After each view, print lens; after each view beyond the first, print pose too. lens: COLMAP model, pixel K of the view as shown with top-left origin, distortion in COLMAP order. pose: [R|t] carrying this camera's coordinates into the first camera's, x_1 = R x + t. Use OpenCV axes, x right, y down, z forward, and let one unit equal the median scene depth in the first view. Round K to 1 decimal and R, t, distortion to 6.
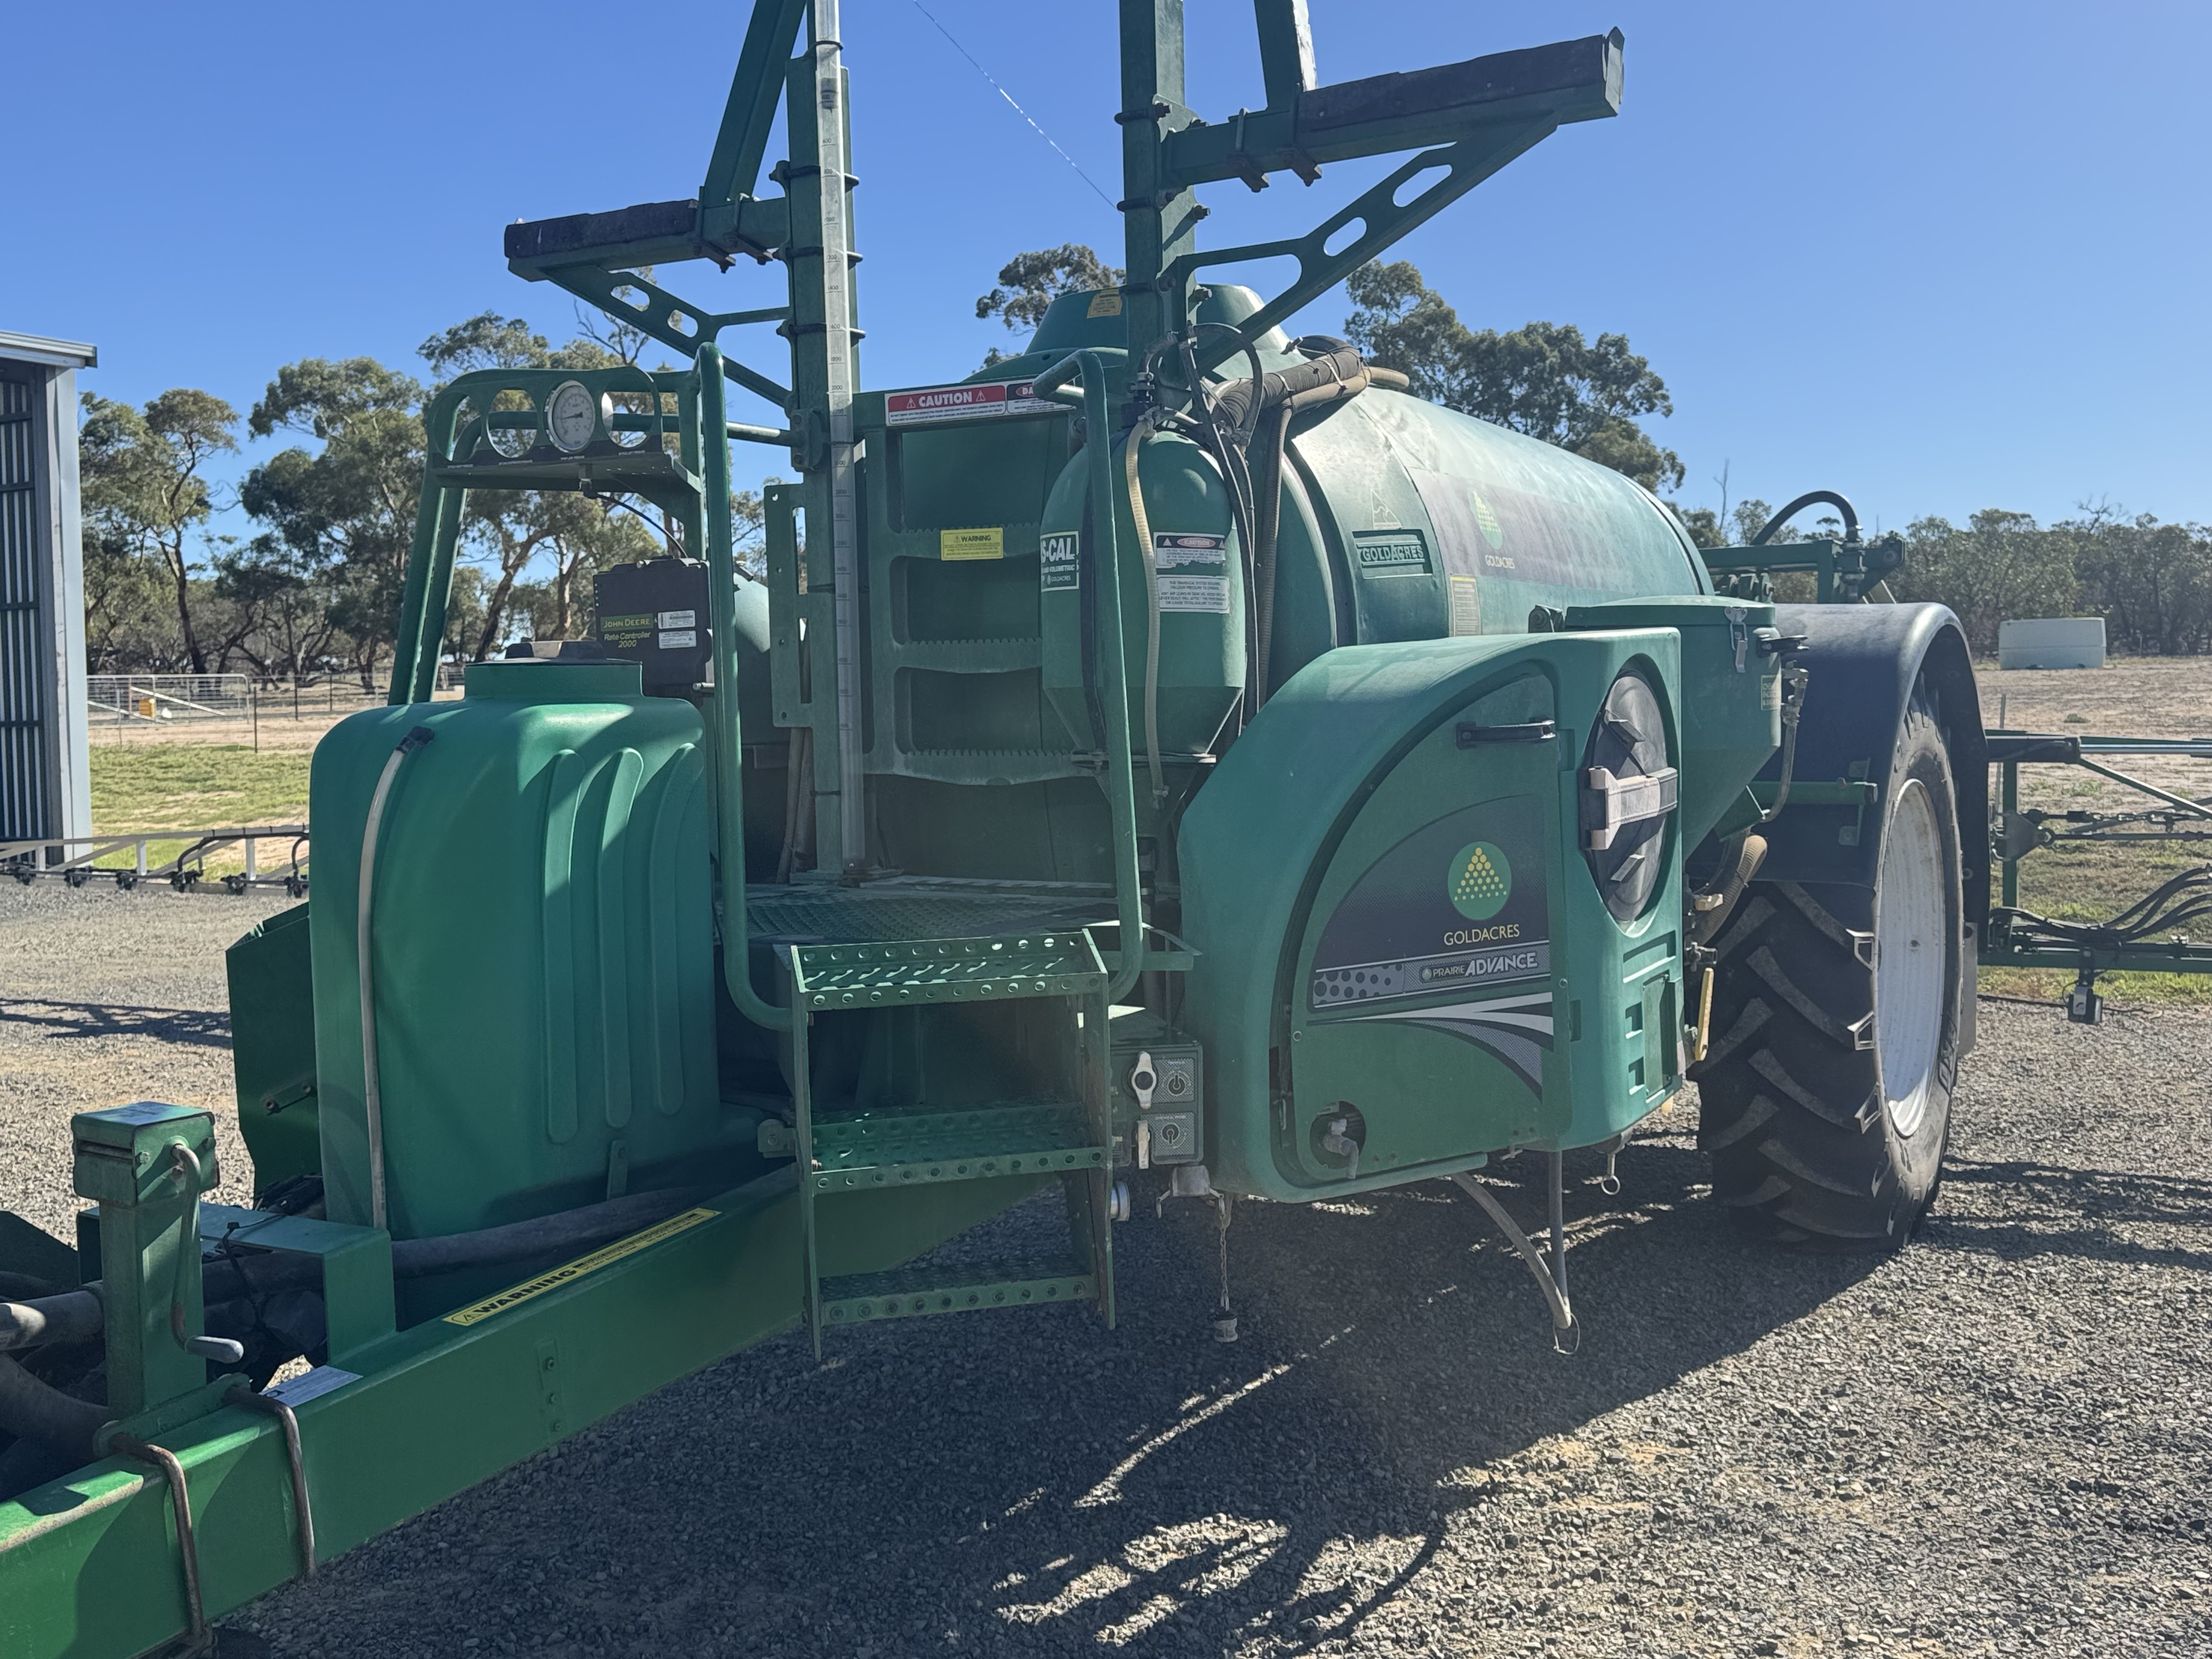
lens RADIAL K [[2084.4, 0, 1106.0], [0, 2084.4, 829.5], [0, 0, 1]] dist [0.197263, -0.371626]
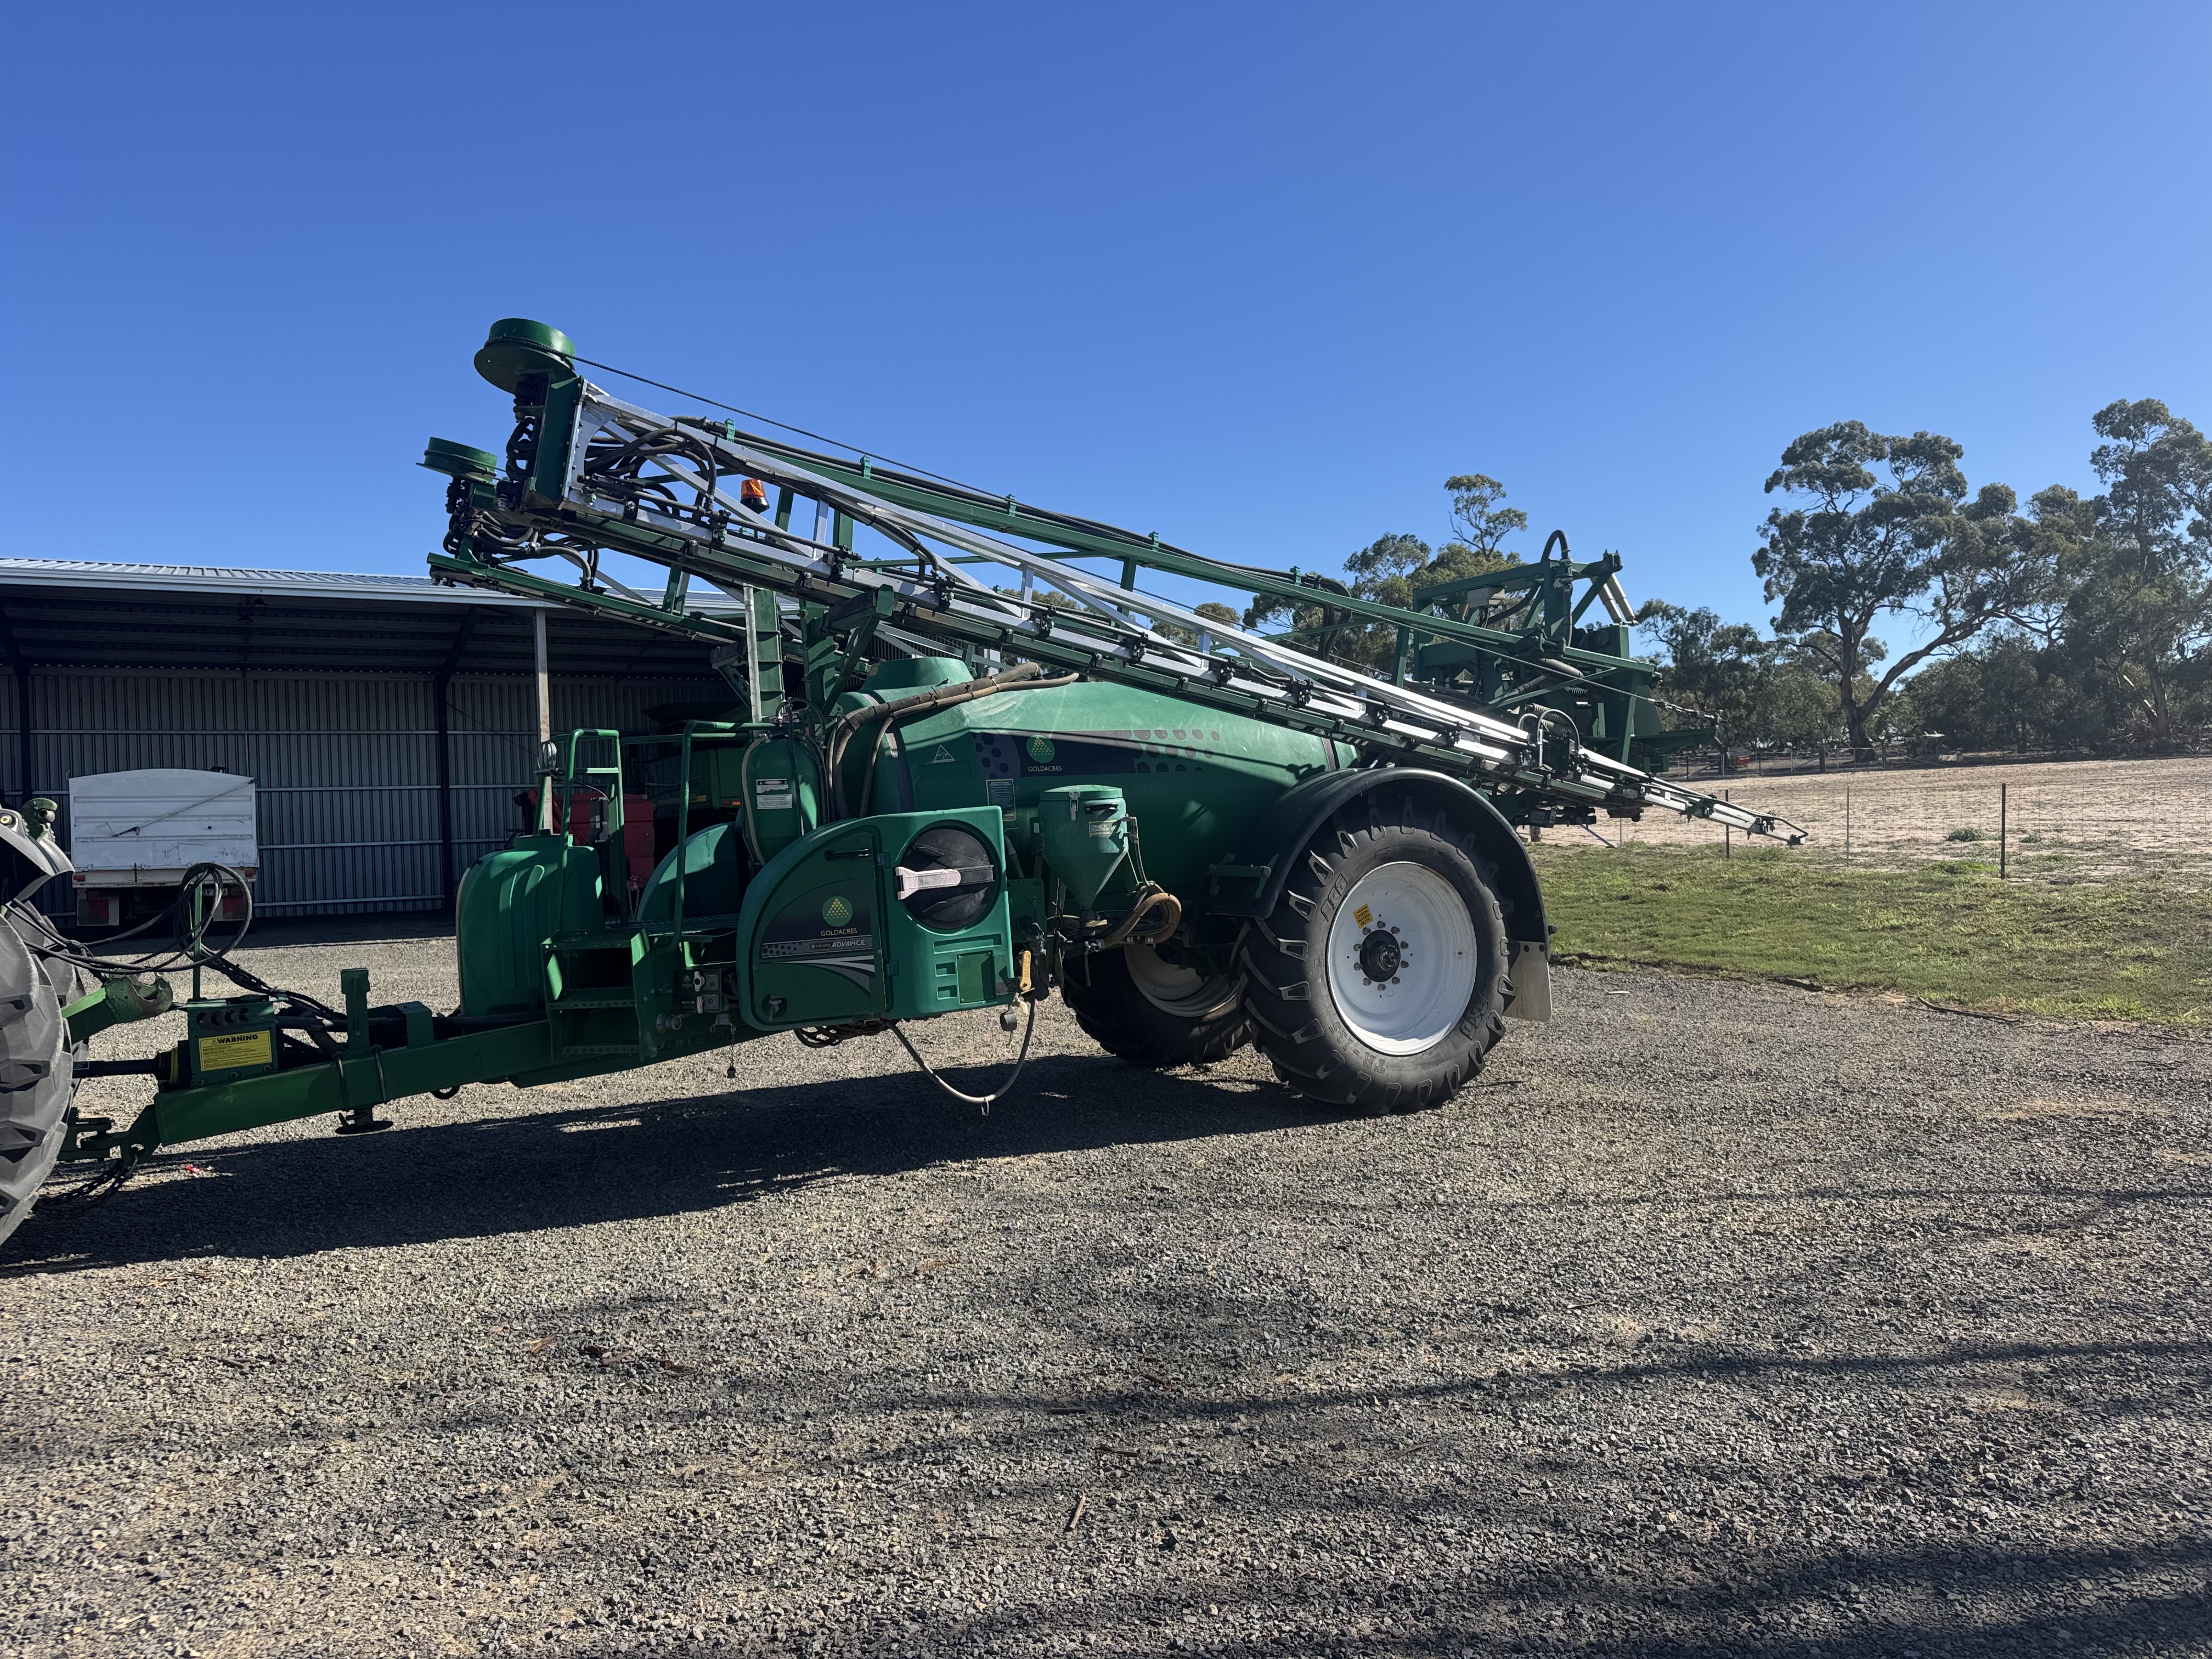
lens RADIAL K [[1543.5, 0, 1106.0], [0, 1543.5, 829.5], [0, 0, 1]] dist [0.044737, -0.056656]
pose [[0.873630, -0.018044, -0.486256, 1.302678], [0.000723, 0.999359, -0.035785, -0.007299], [0.486590, 0.030911, 0.873083, -0.477880]]
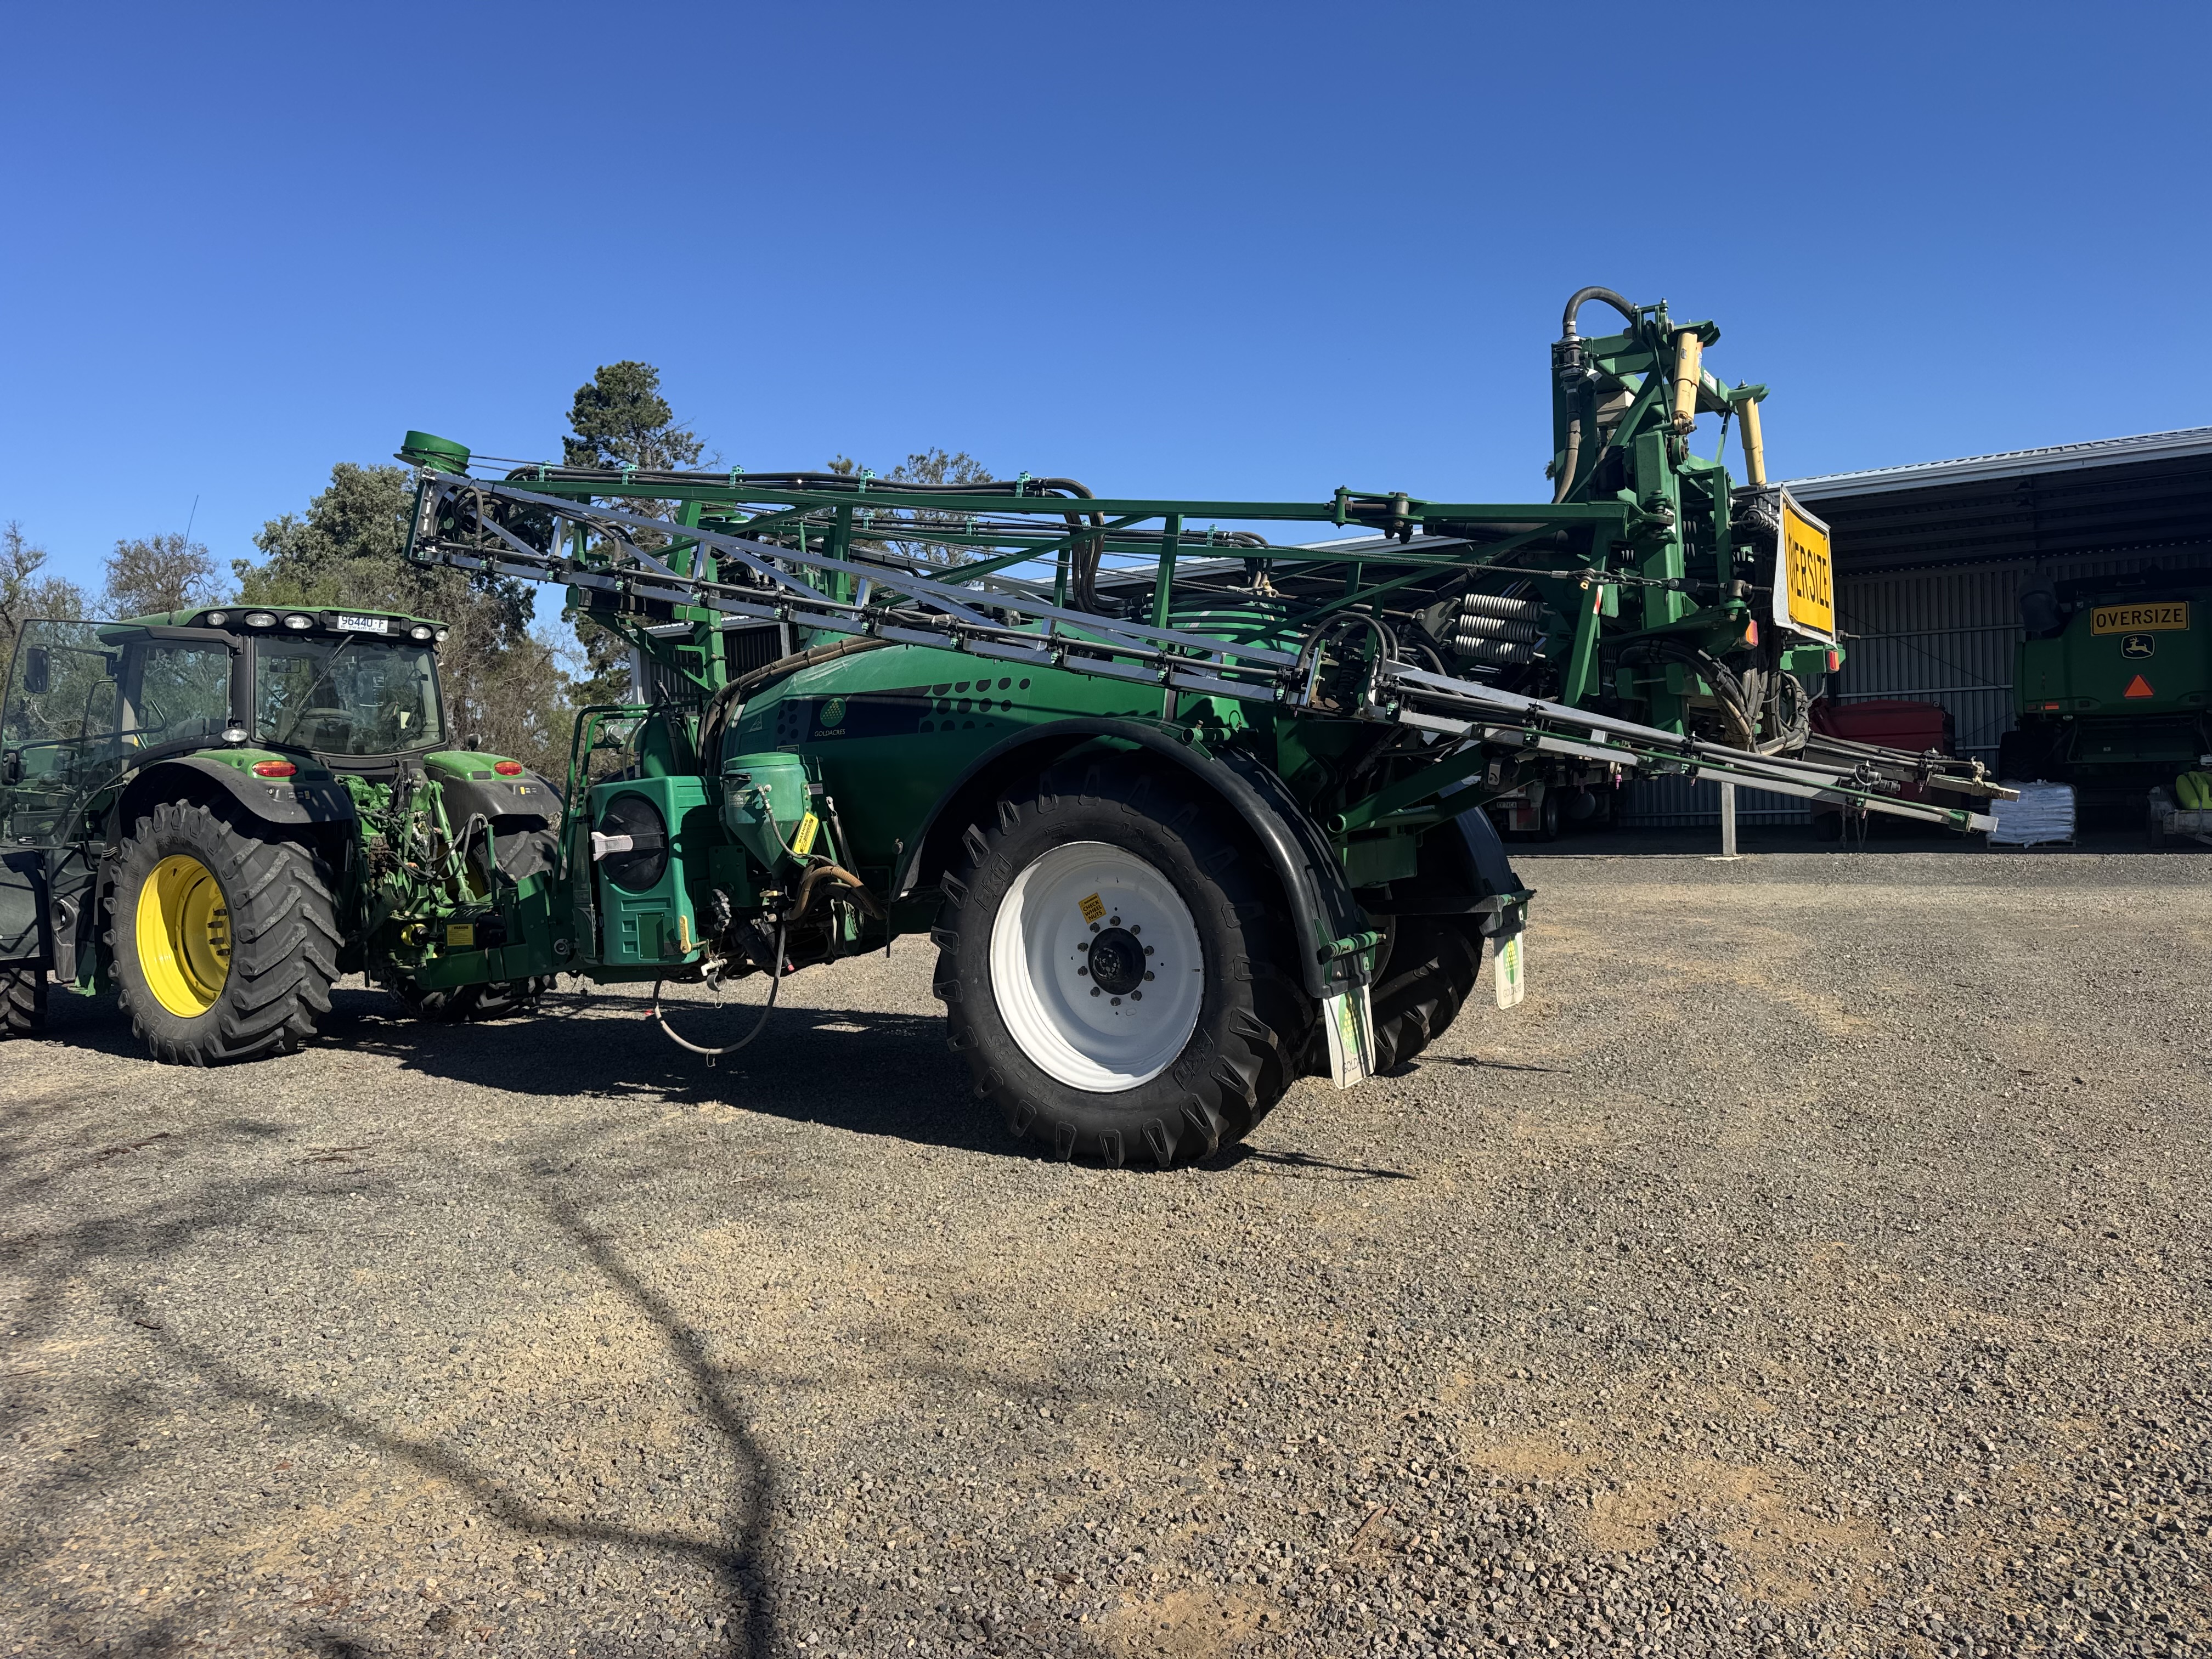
lens RADIAL K [[1543.5, 0, 1106.0], [0, 1543.5, 829.5], [0, 0, 1]] dist [0.044737, -0.056656]
pose [[0.021016, 0.035209, -0.999159, 2.264916], [-0.012060, 0.999316, 0.034961, -0.110278], [0.999706, 0.011315, 0.021427, 1.588803]]
